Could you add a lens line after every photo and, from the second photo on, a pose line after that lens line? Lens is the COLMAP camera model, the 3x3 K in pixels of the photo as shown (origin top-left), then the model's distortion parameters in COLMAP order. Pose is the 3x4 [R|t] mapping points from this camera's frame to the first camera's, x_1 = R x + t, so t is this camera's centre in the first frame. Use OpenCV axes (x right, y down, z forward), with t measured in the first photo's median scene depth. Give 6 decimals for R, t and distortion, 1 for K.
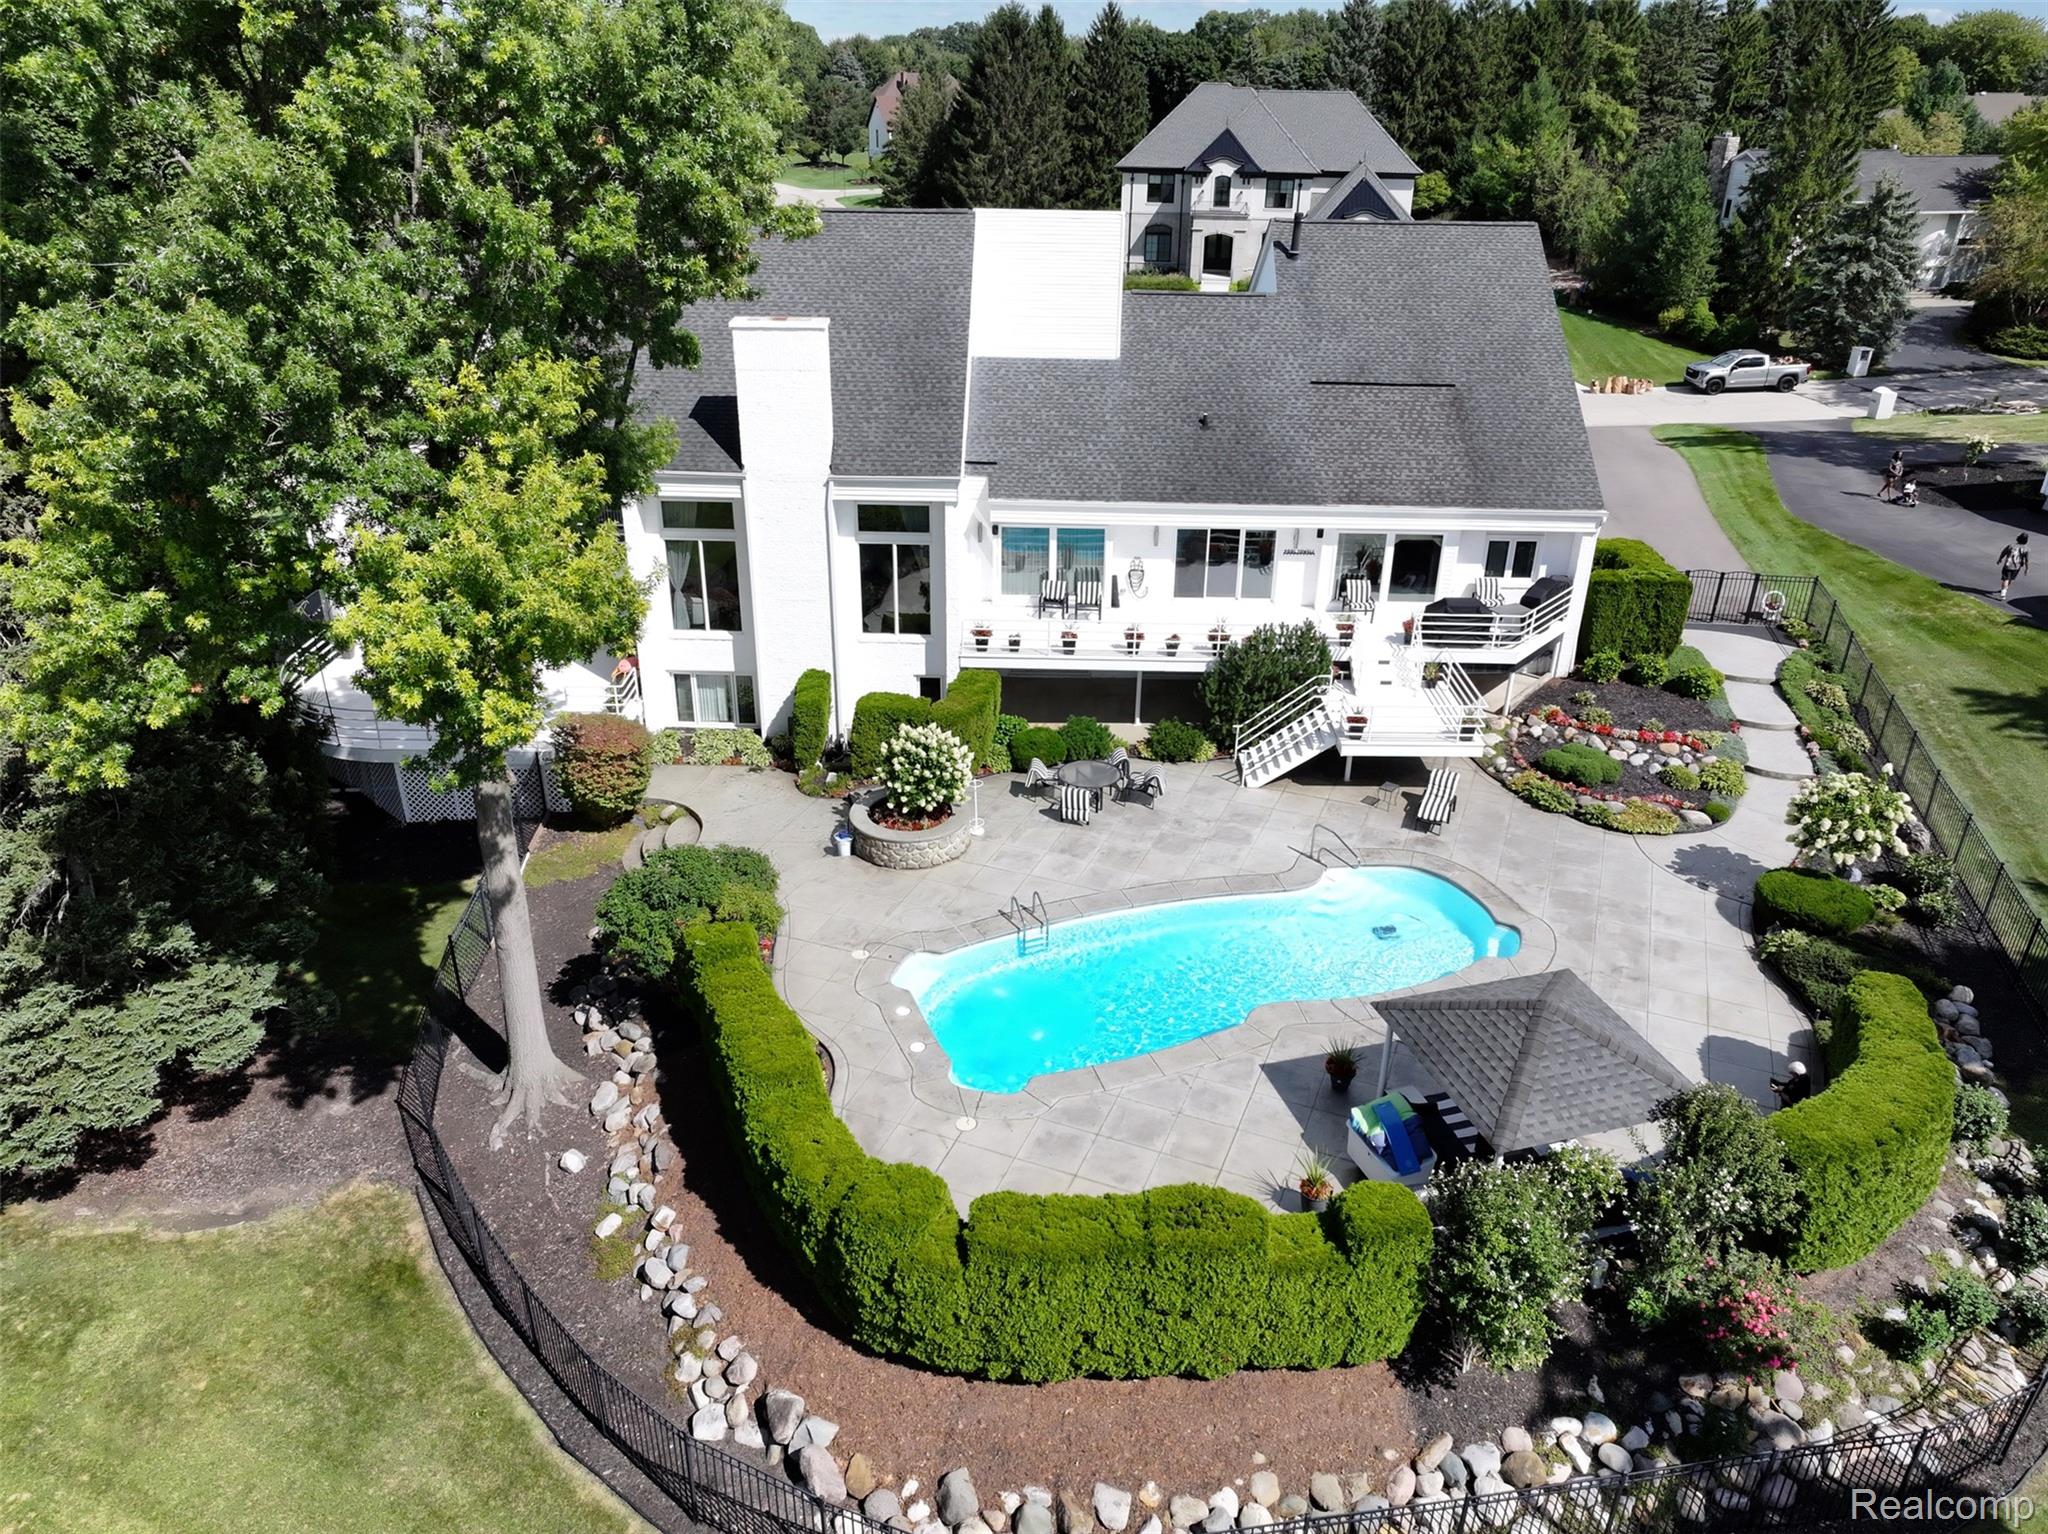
lens RADIAL K [[1442.3, 0, 1027.9], [0, 1442.3, 759.4], [0, 0, 1]] dist [0.002385, 0.006796]
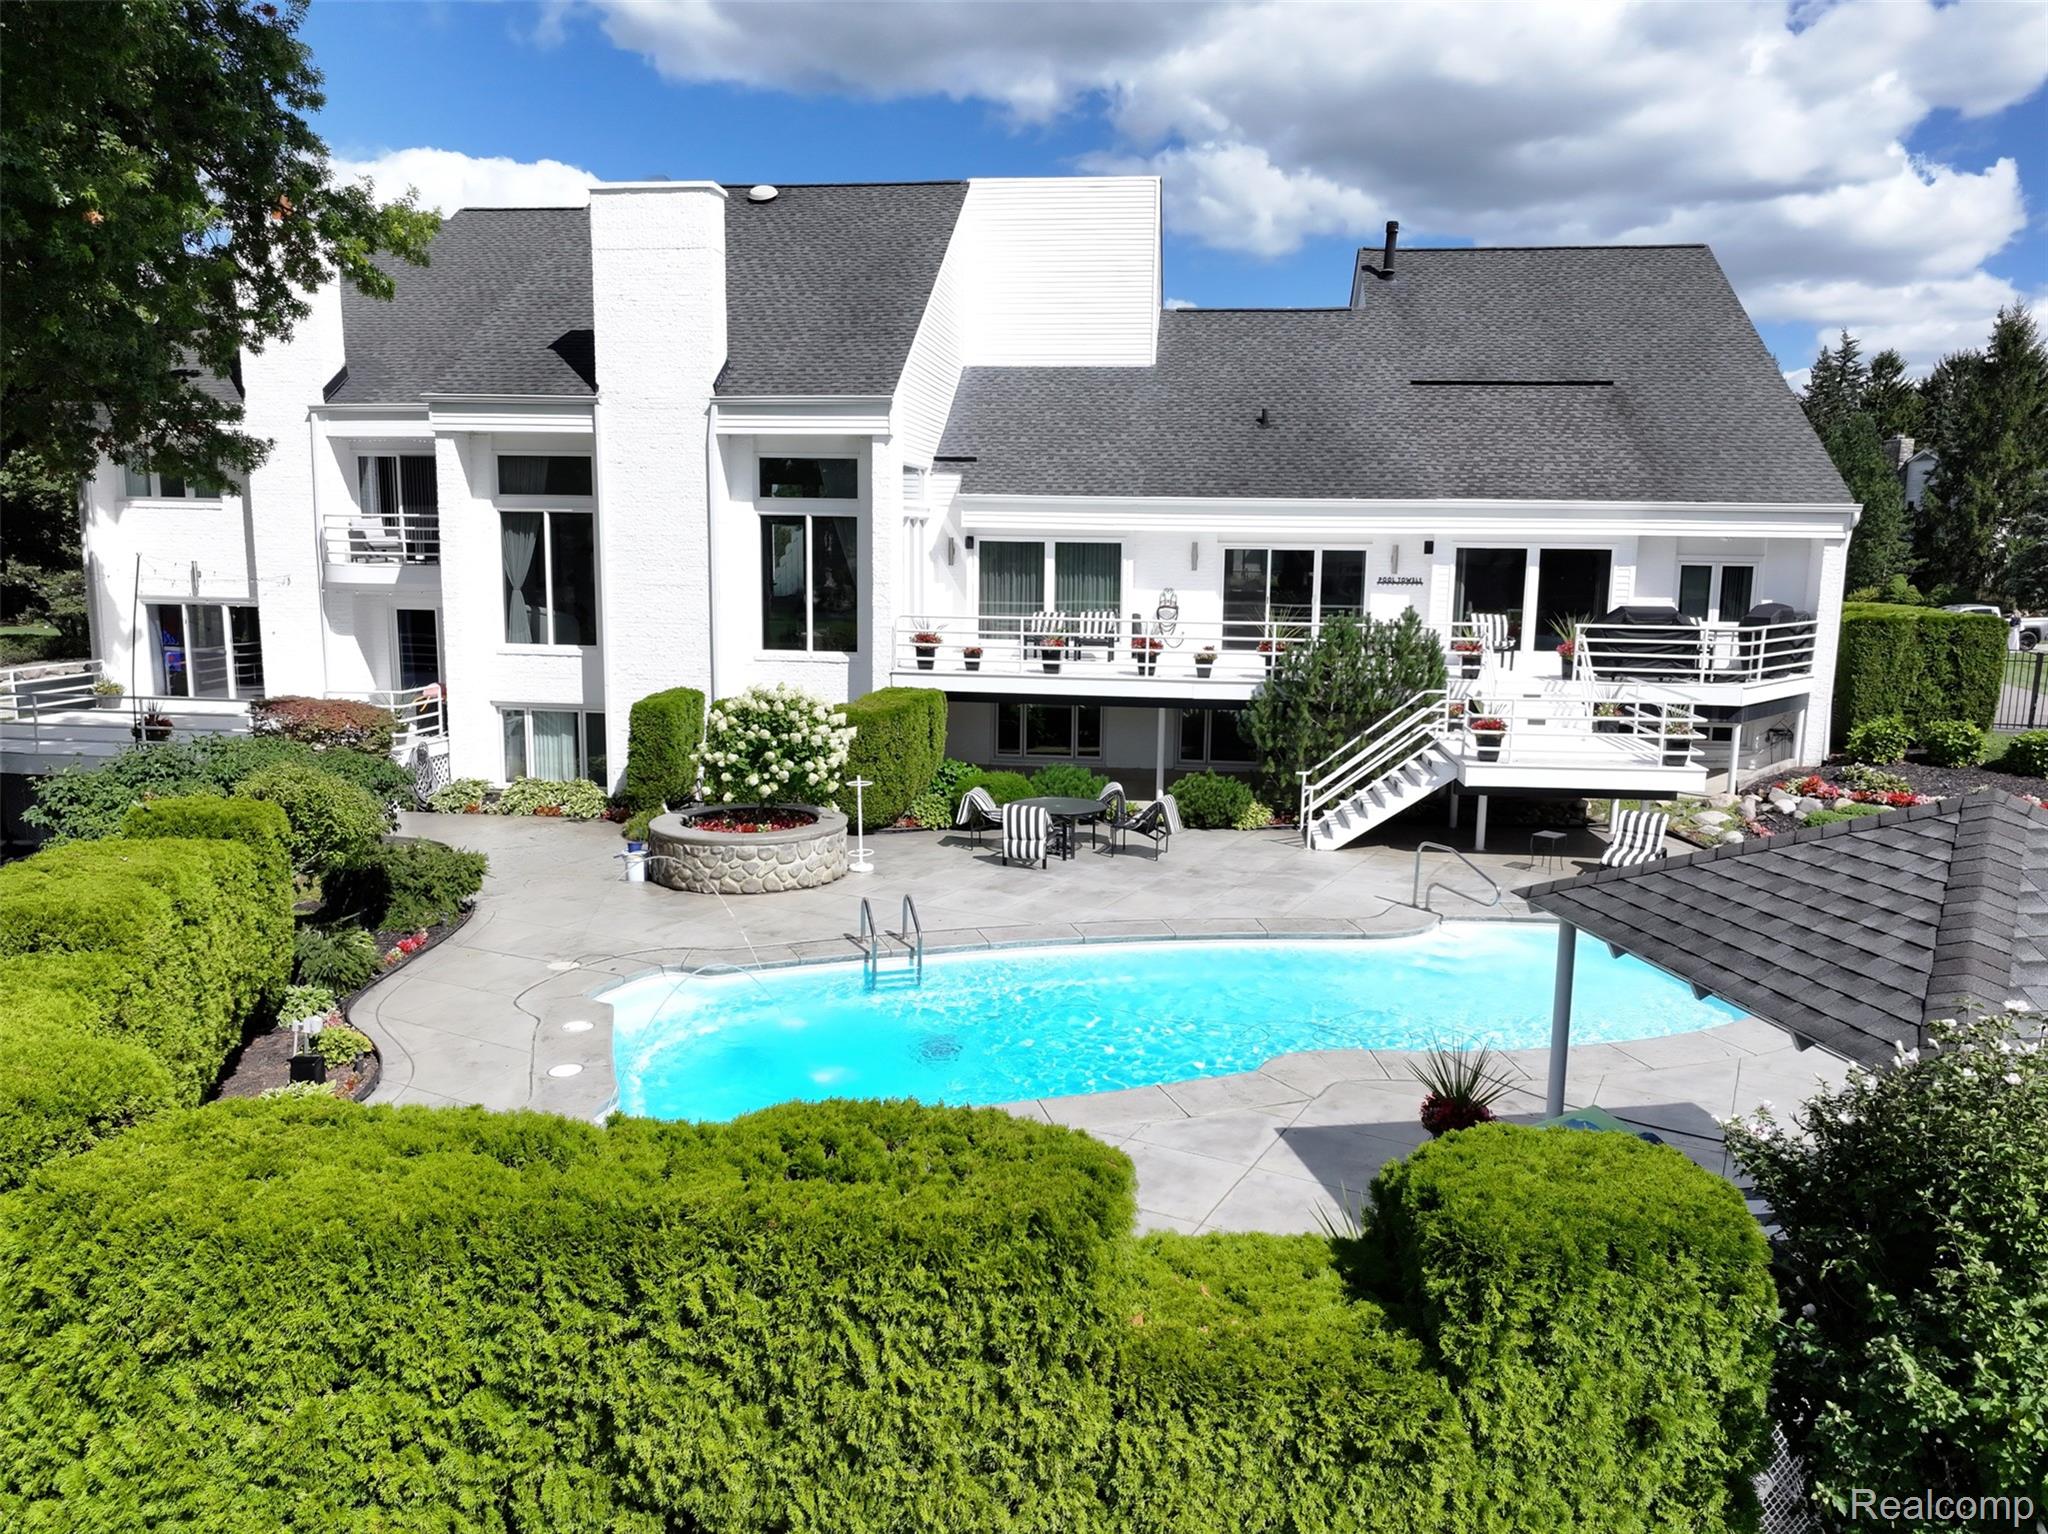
lens RADIAL K [[1442.3, 0, 1027.9], [0, 1442.3, 759.4], [0, 0, 1]] dist [0.002385, 0.006796]
pose [[0.994296, 0.016528, -0.105364, 0.088330], [-0.046921, 0.954966, -0.292981, 0.162416], [0.095777, 0.296254, 0.950295, 0.361279]]
